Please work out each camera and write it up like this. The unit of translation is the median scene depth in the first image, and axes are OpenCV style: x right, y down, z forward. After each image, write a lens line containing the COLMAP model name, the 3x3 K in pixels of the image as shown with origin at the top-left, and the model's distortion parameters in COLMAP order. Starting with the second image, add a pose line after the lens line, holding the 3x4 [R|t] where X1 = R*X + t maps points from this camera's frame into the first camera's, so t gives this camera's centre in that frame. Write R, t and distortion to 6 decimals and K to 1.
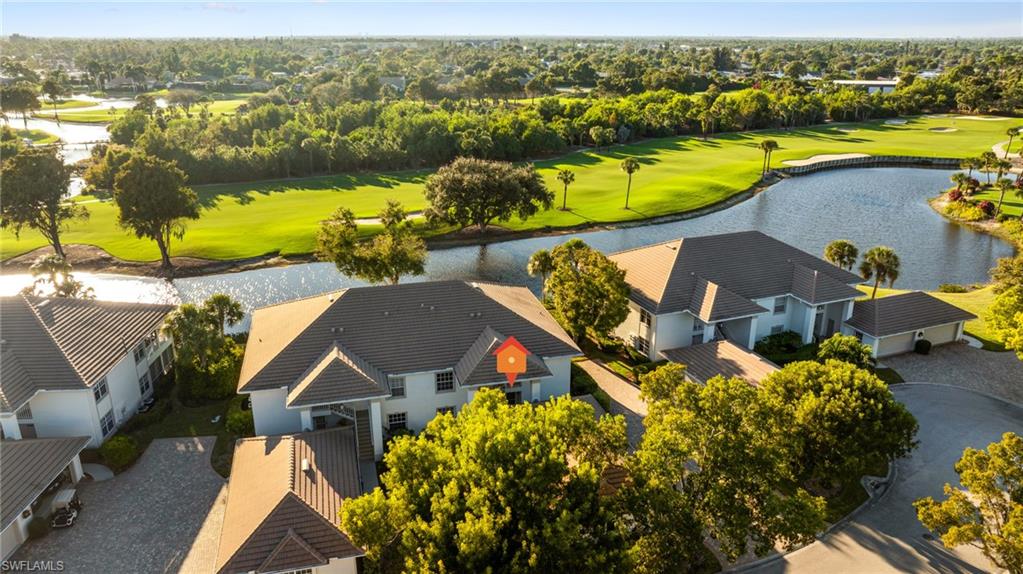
lens RADIAL K [[718.4, 0, 511.5], [0, 718.4, 287.0], [0, 0, 1]] dist [-0.004611, -0.000024]
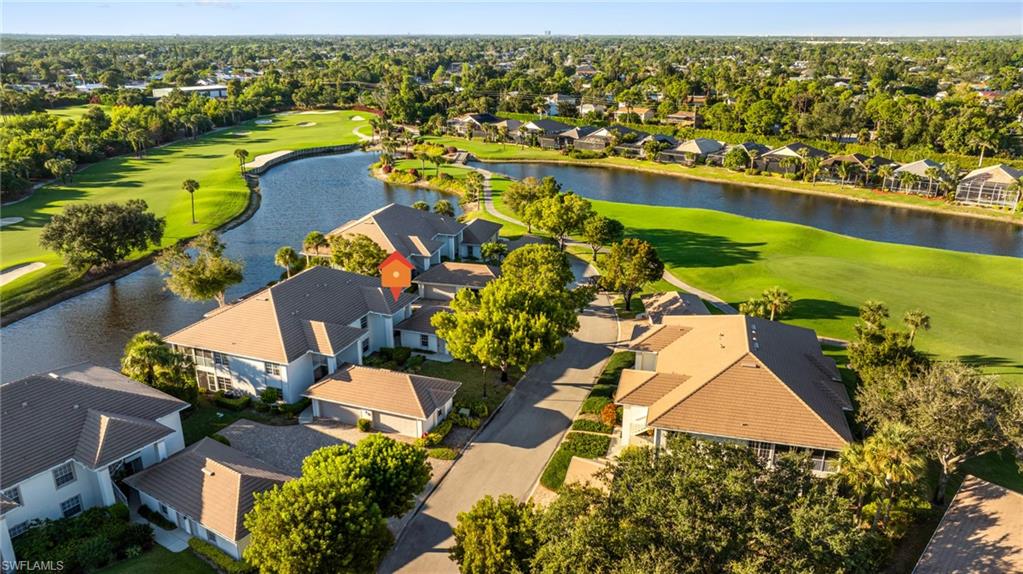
lens RADIAL K [[732.8, 0, 511.5], [0, 732.8, 287.0], [0, 0, 1]] dist [-0.011769, -0.004252]
pose [[0.589997, -0.271154, 0.760512, -0.269563], [0.273400, 0.953371, 0.127815, -0.013857], [-0.759708, 0.132514, 0.636619, -0.061928]]
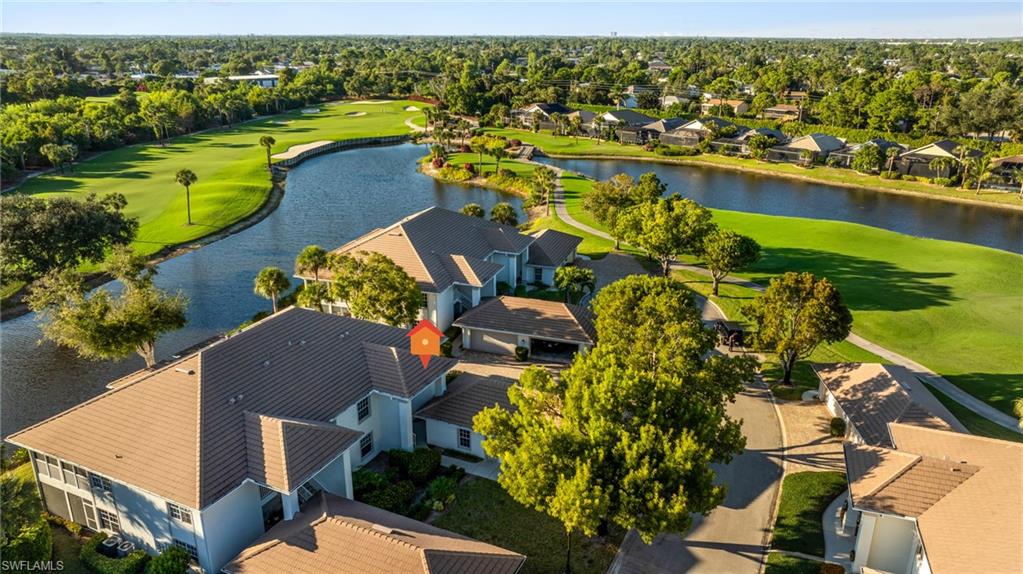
lens RADIAL K [[732.8, 0, 511.5], [0, 732.8, 287.0], [0, 0, 1]] dist [-0.011769, -0.004252]
pose [[0.656158, -0.250992, 0.711660, -0.148567], [0.252946, 0.961662, 0.105945, -0.017133], [-0.710968, 0.110495, 0.694489, 0.050331]]
